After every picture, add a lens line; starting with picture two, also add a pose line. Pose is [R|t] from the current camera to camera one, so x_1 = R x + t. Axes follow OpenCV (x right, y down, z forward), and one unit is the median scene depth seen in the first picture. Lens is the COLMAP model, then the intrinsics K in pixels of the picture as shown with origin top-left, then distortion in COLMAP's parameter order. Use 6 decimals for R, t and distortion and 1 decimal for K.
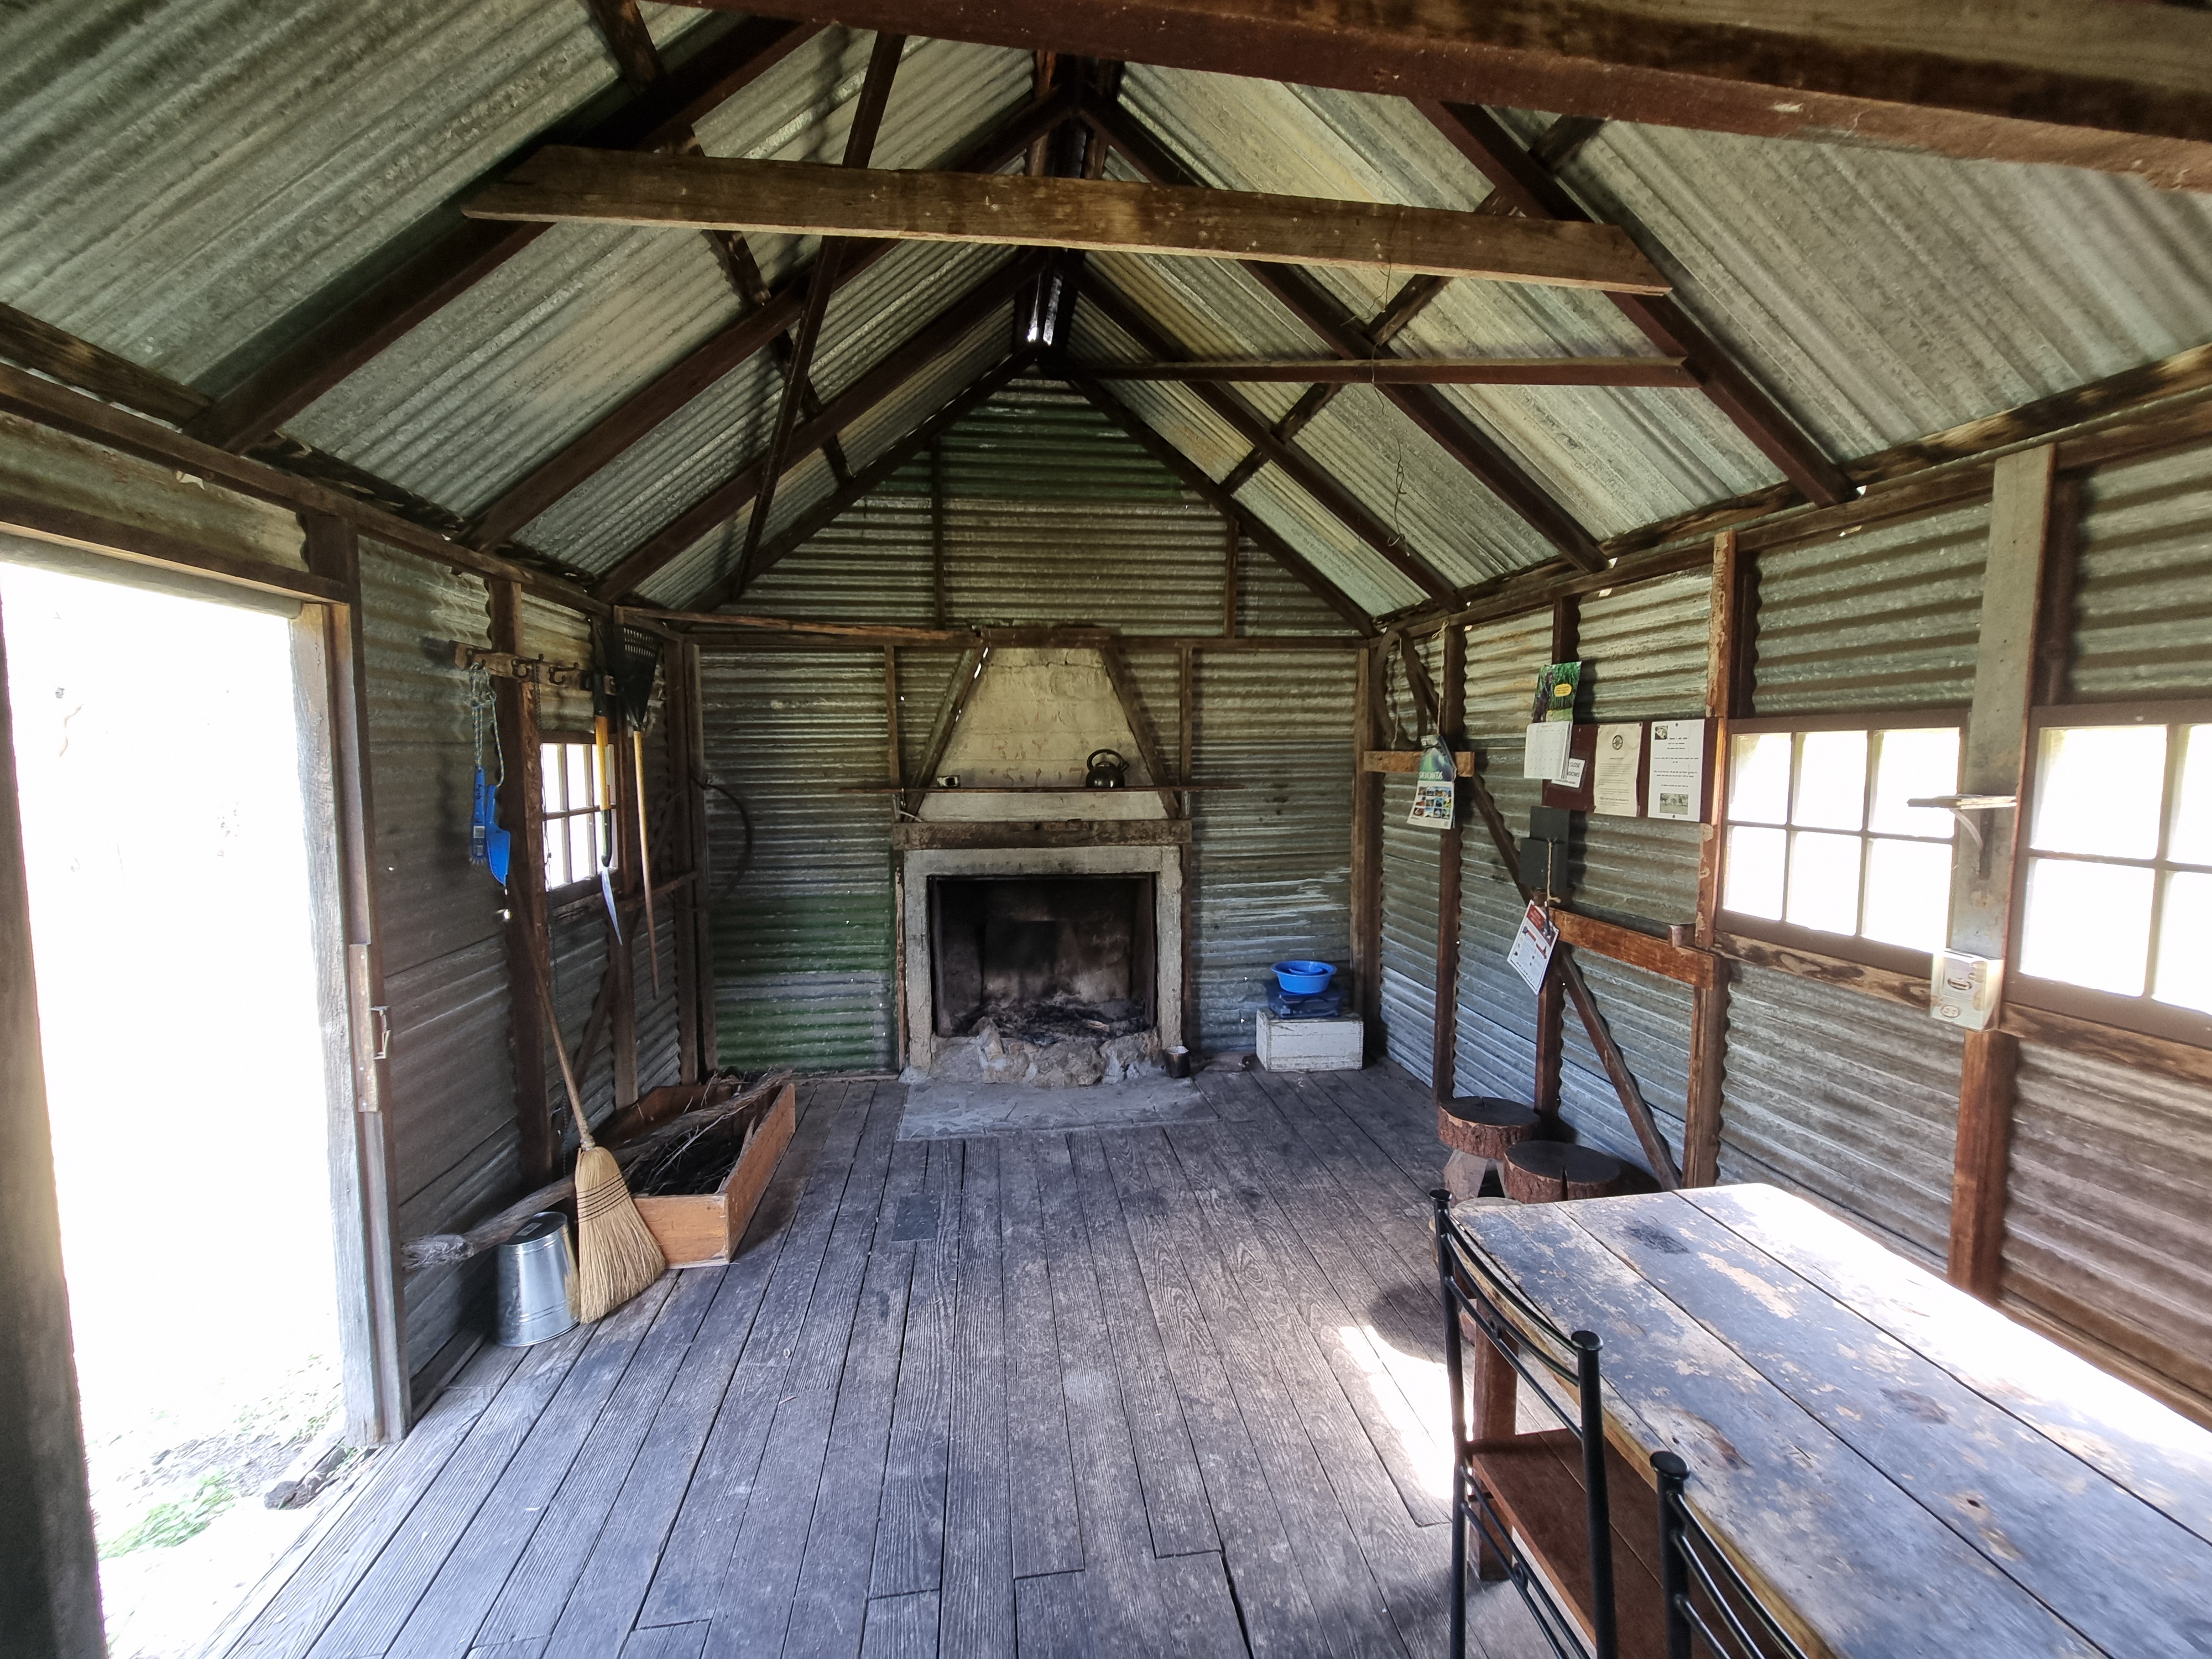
lens RADIAL K [[897.1, 0, 1114.6], [0, 897.1, 827.9], [0, 0, 1]] dist [-0.008026, 0.000097]
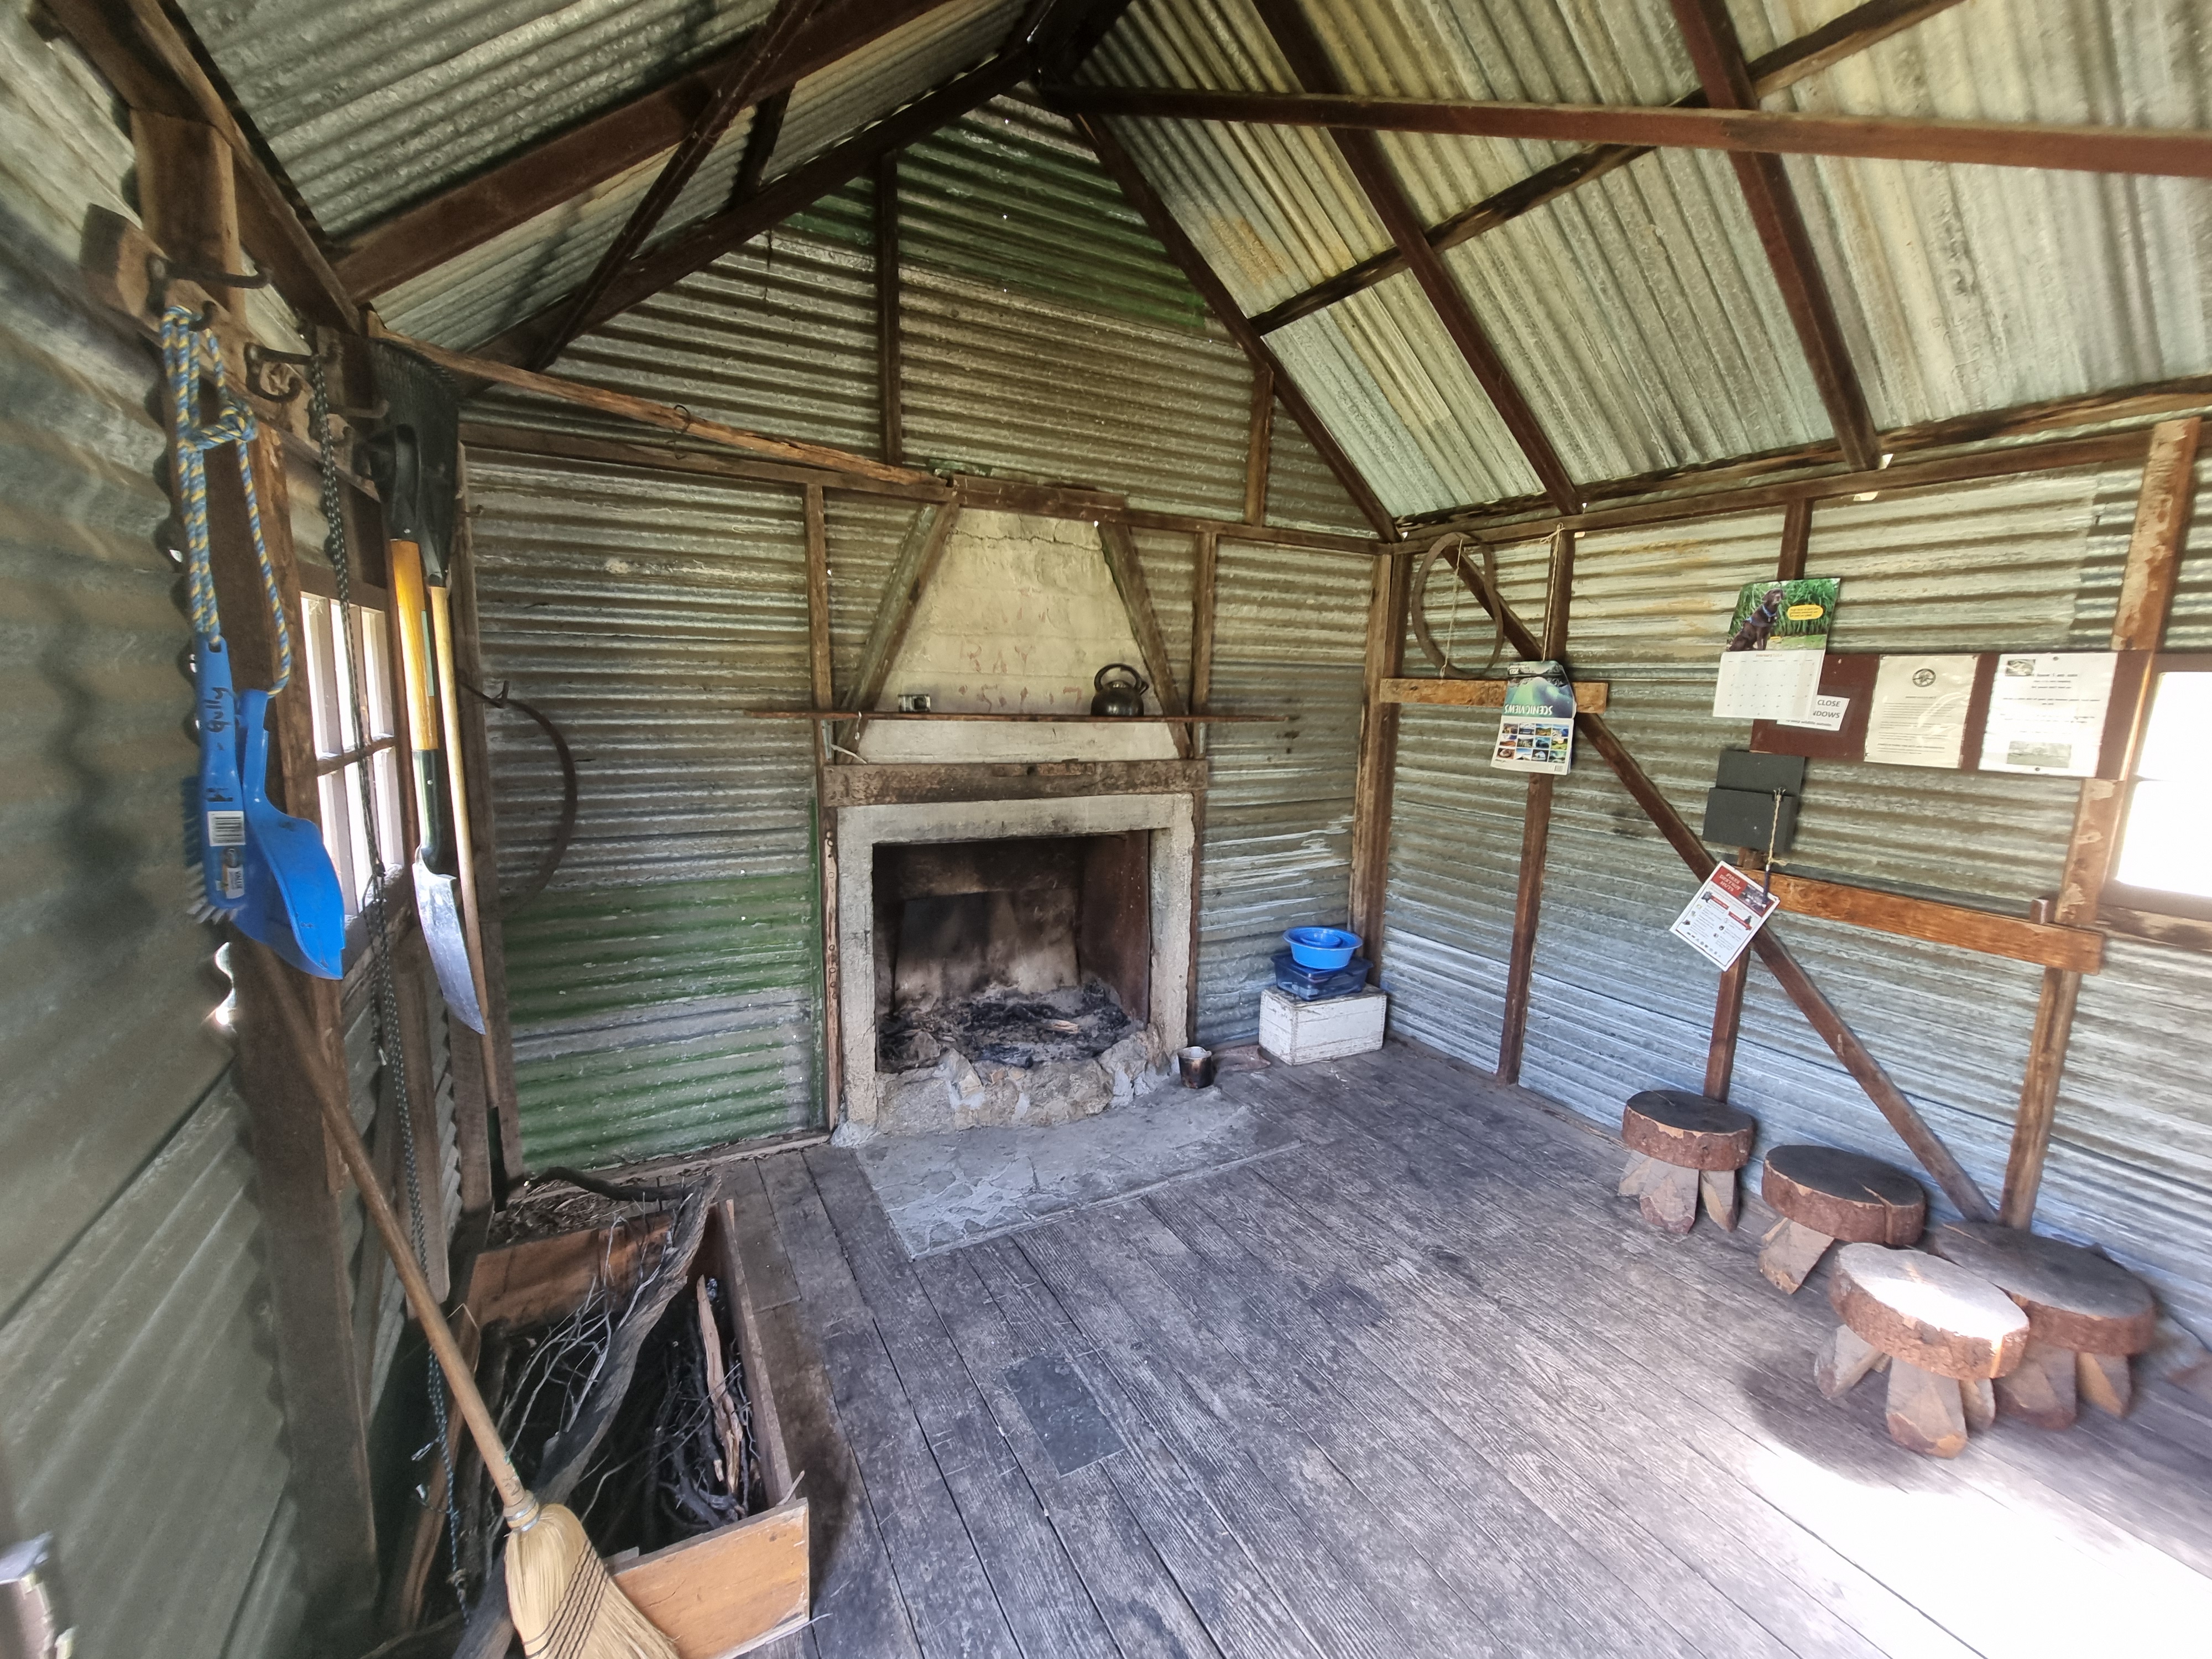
lens RADIAL K [[897.1, 0, 1100.8], [0, 897.1, 825.2], [0, 0, 1]] dist [-0.008026, 0.000097]
pose [[0.933854, -0.024586, 0.356808, -0.289938], [-0.003458, 0.996967, 0.077748, -0.013223], [-0.357637, -0.073839, 0.930937, 0.315444]]
